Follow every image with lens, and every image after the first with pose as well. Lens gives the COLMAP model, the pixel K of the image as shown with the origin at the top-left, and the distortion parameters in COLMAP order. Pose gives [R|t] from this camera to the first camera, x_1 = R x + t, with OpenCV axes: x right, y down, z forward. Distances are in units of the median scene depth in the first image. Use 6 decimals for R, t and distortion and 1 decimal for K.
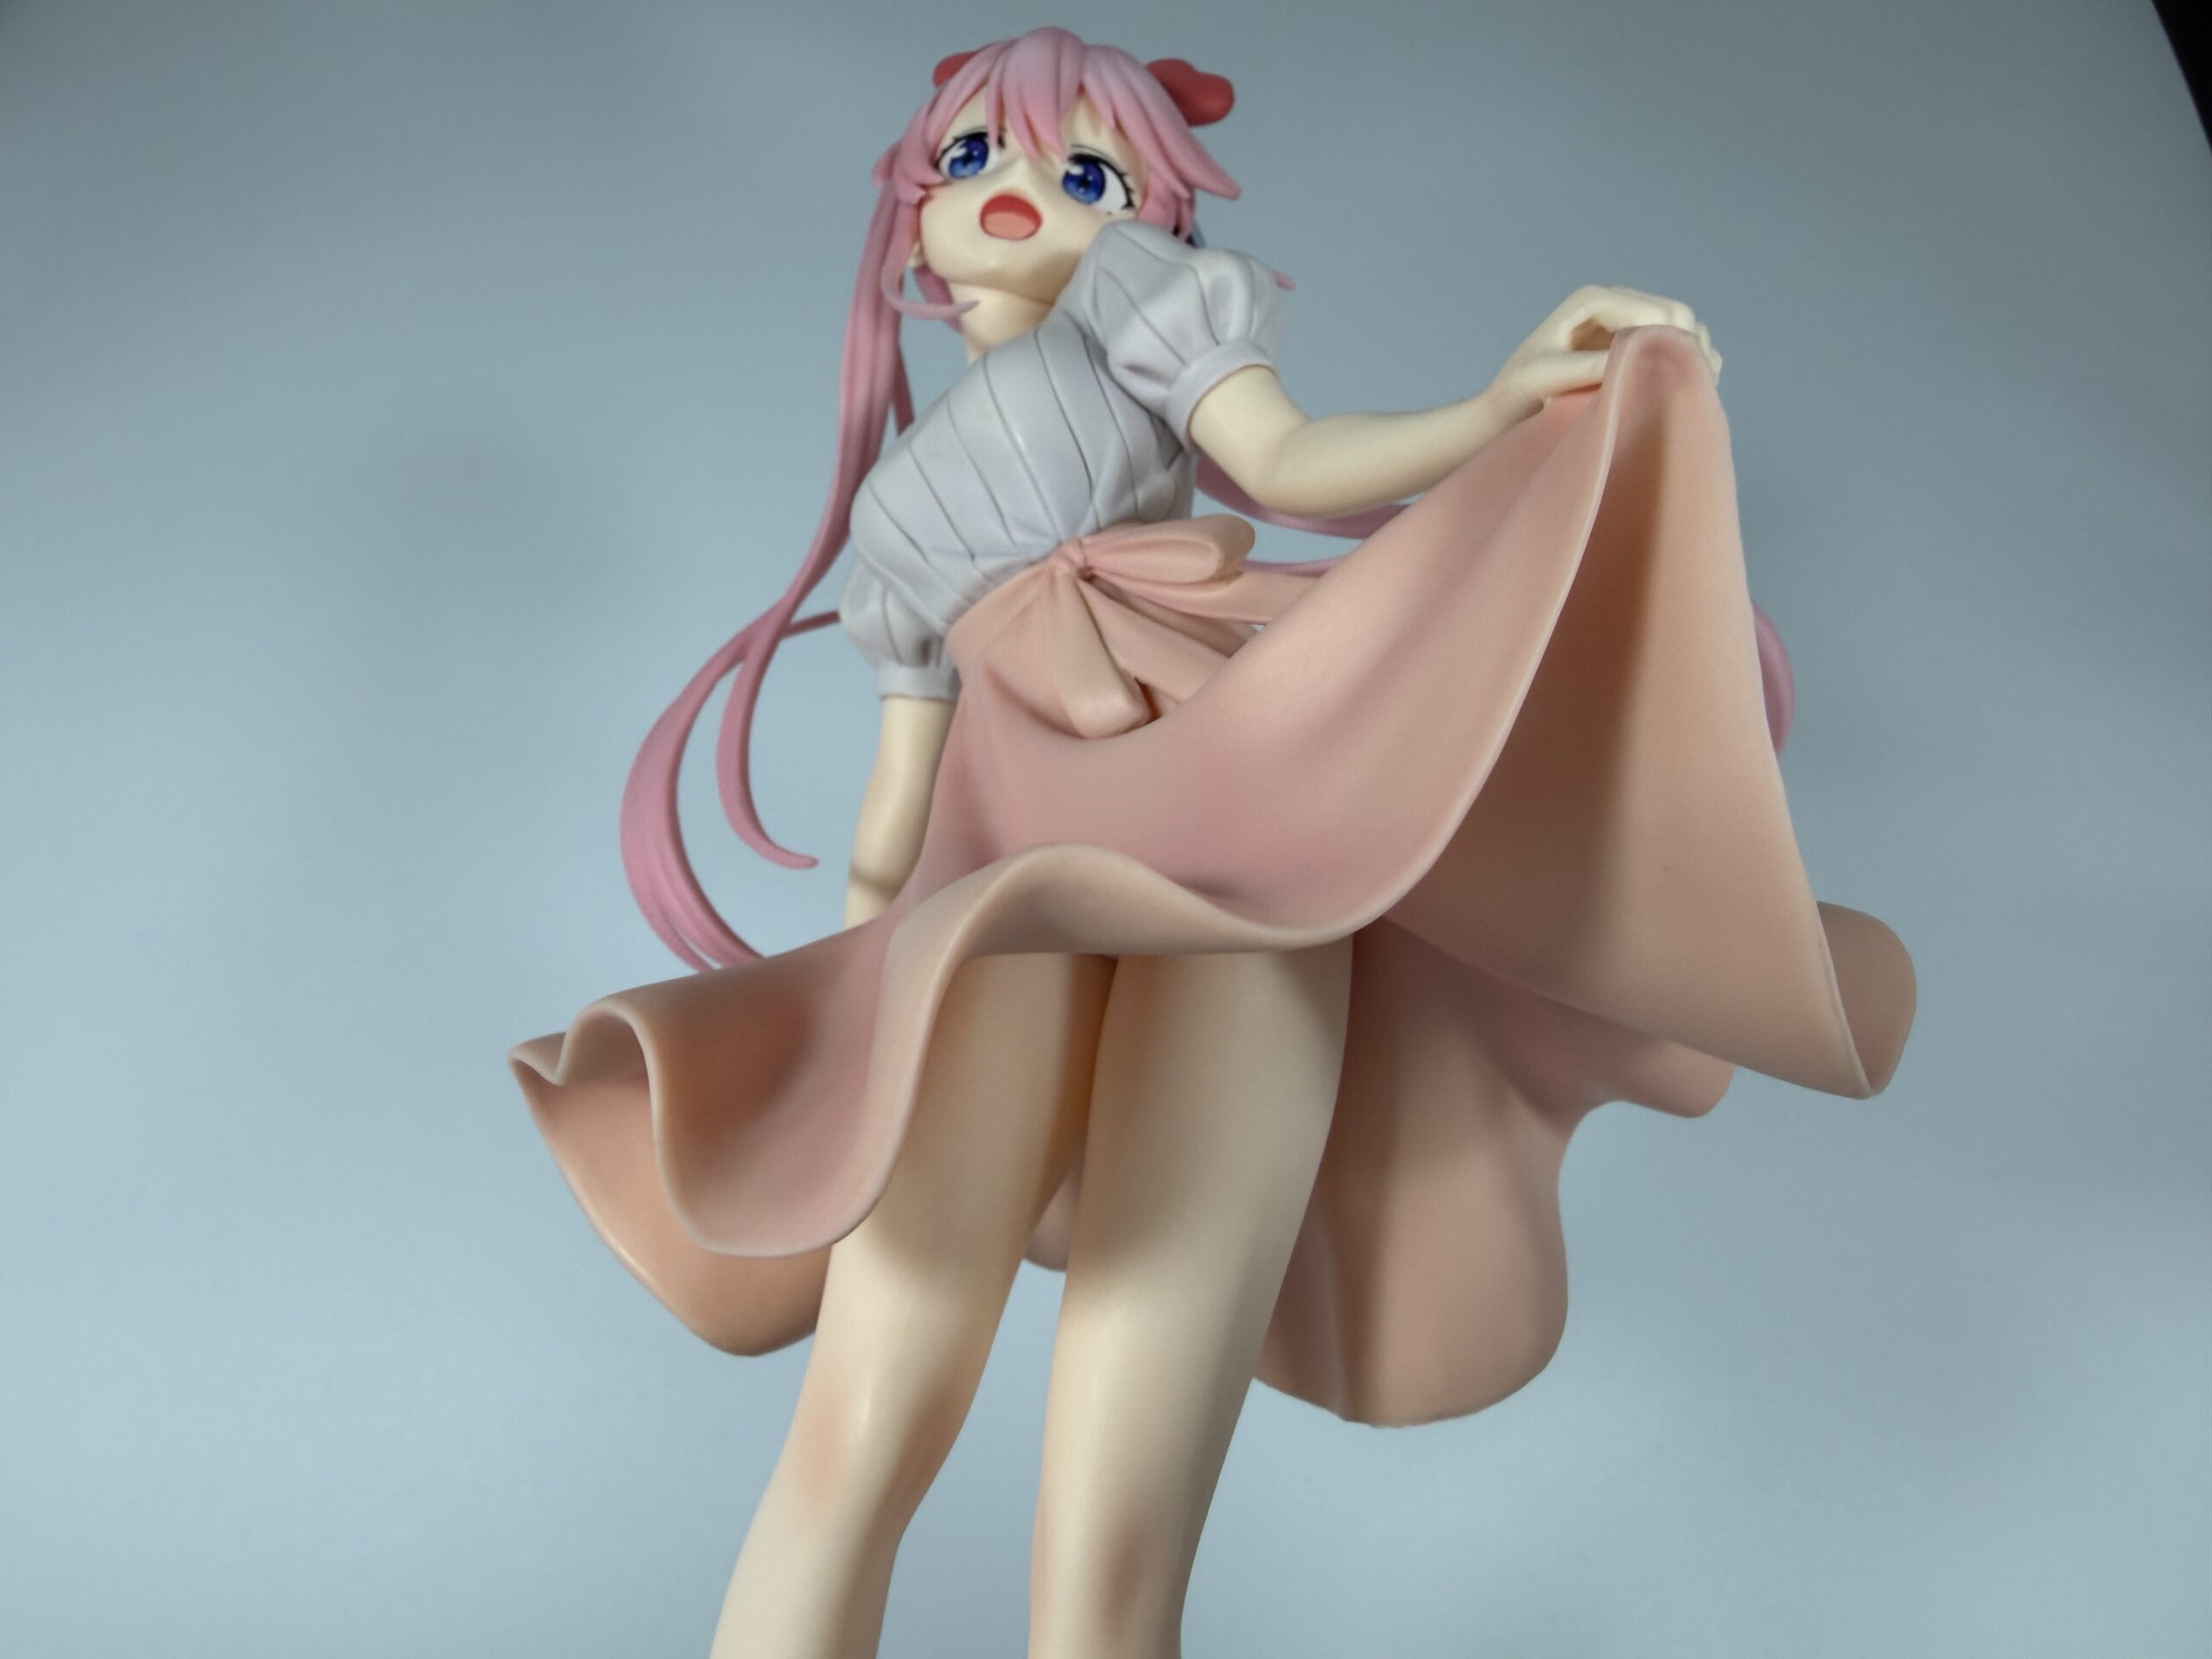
lens RADIAL K [[1553.9, 0, 1104.3], [0, 1553.9, 828.5], [0, 0, 1]] dist [0.003003, -0.001260]
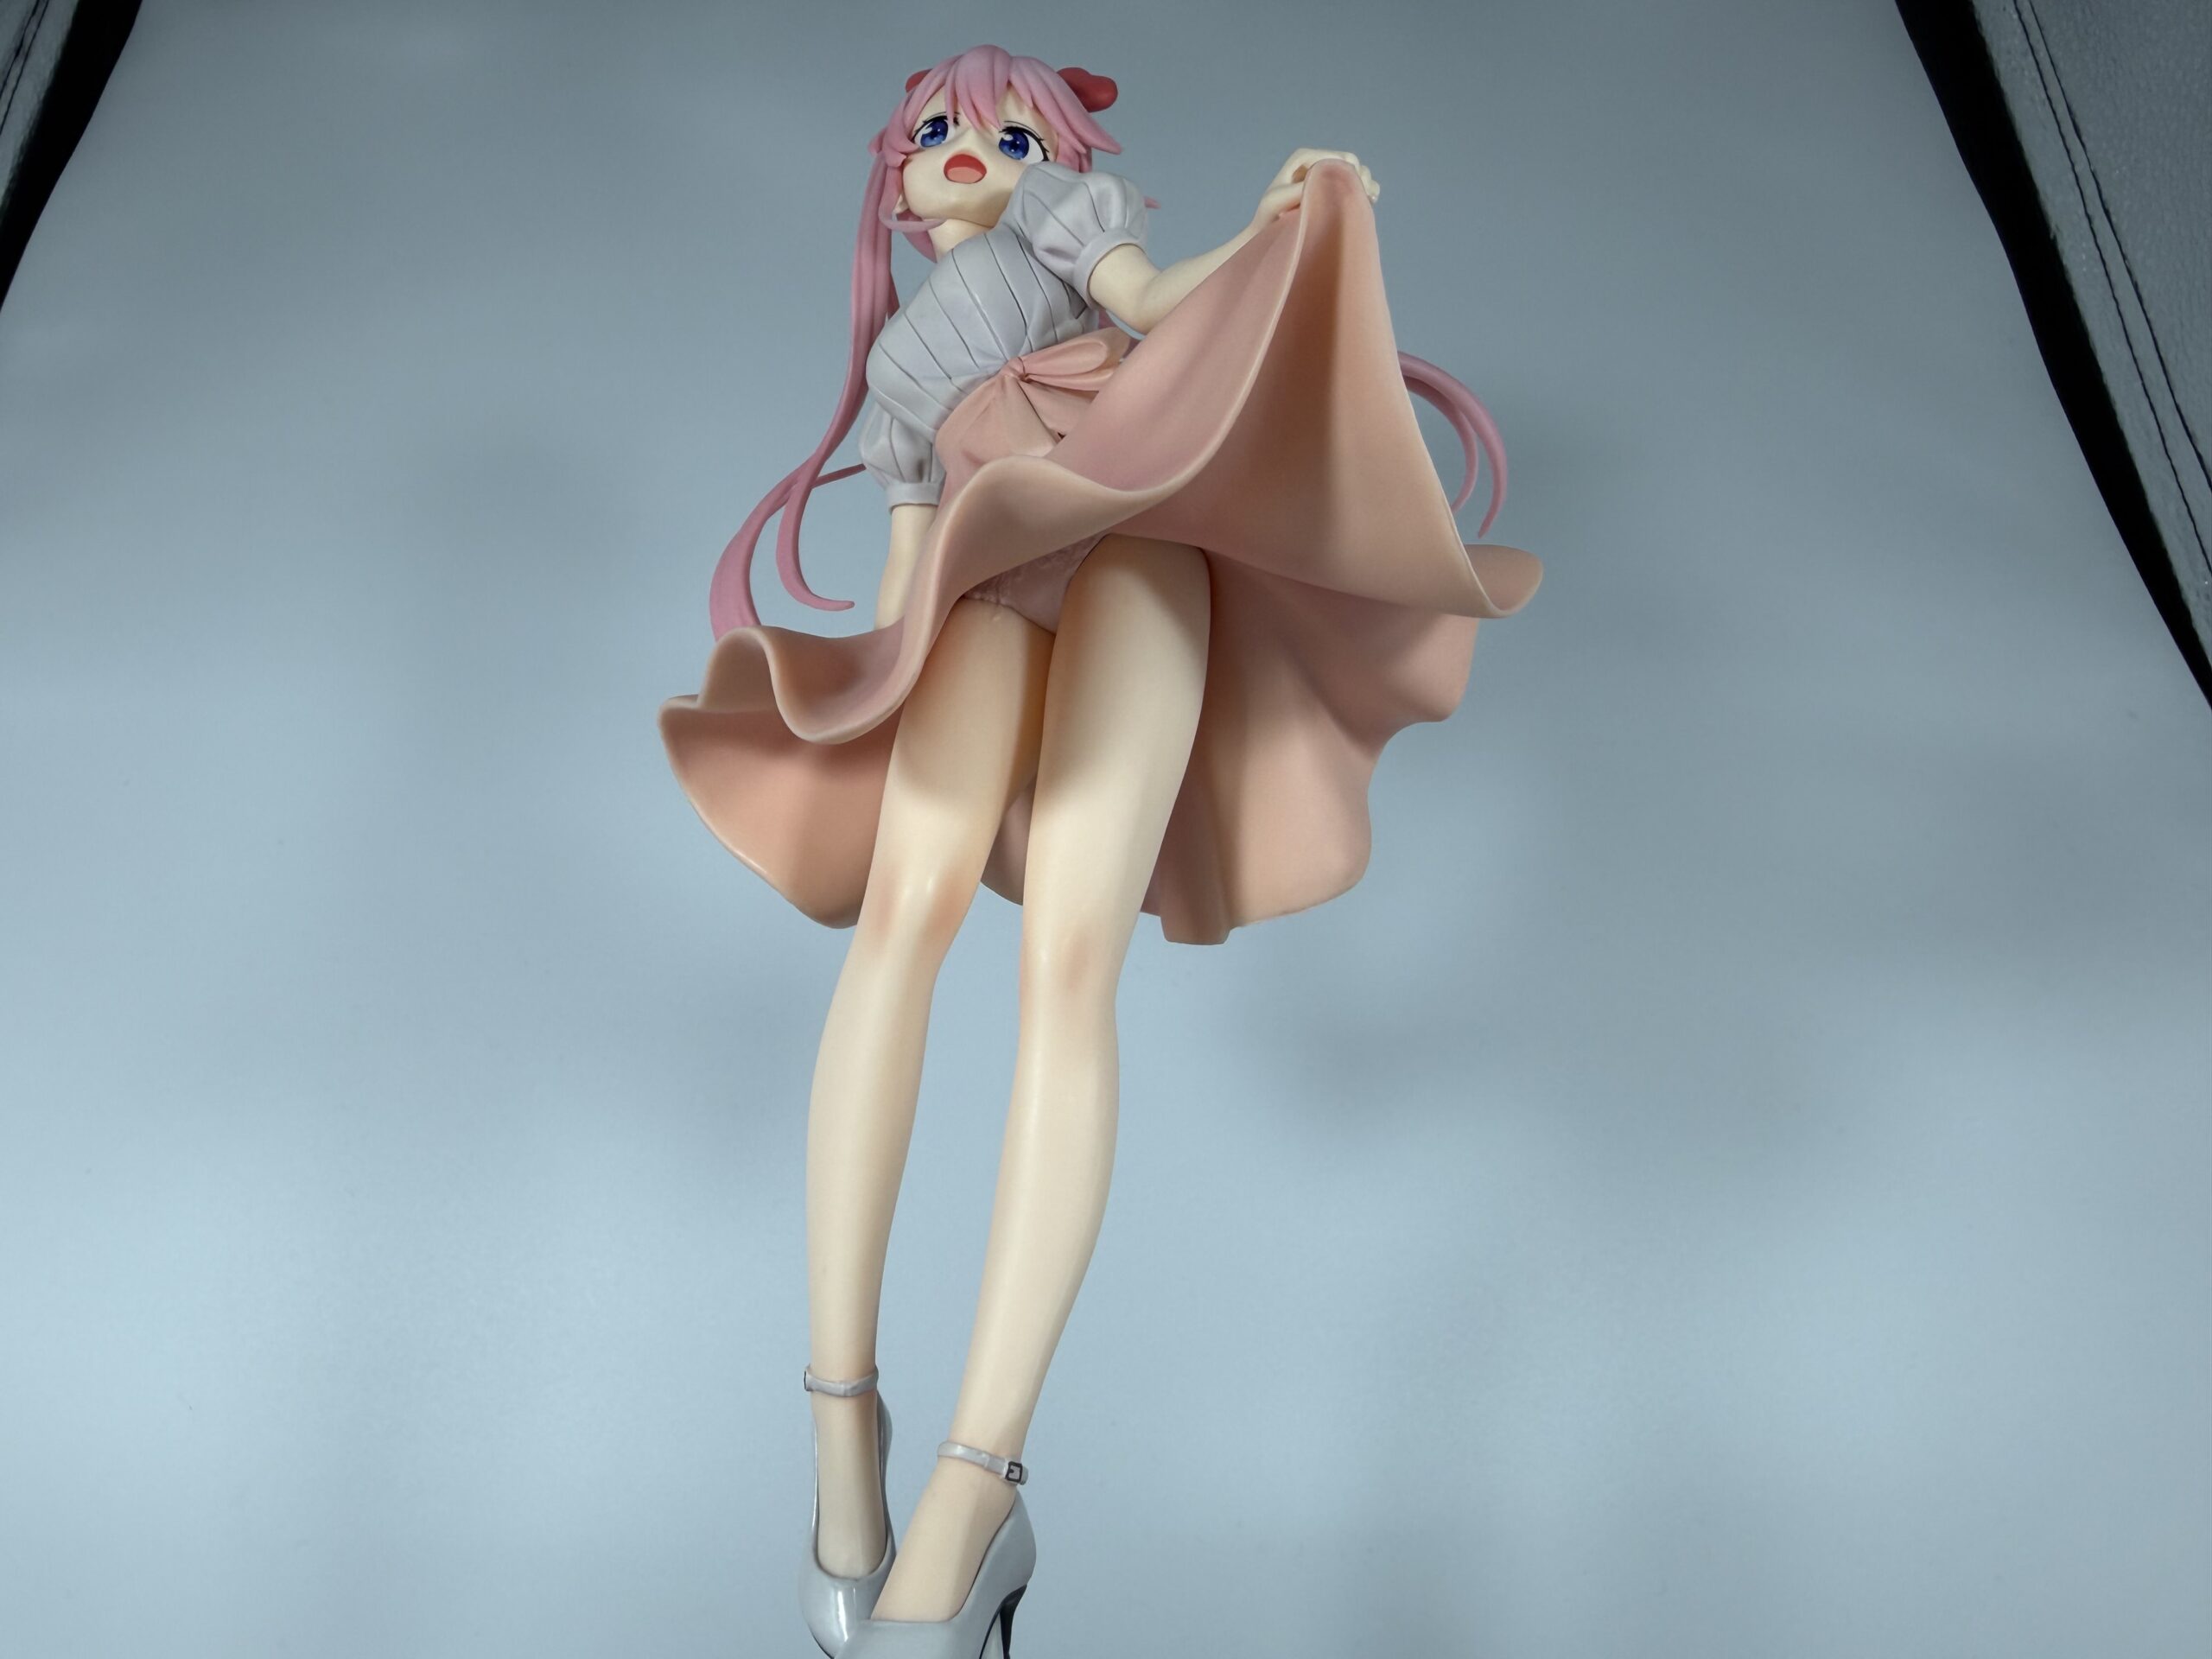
lens RADIAL K [[1553.9, 0, 1108.9], [0, 1553.9, 830.4], [0, 0, 1]] dist [0.003003, -0.001260]
pose [[0.998614, -0.050715, 0.014072, 0.024097], [0.051312, 0.997625, -0.045952, 0.315496], [-0.011708, 0.046610, 0.998845, -0.455782]]
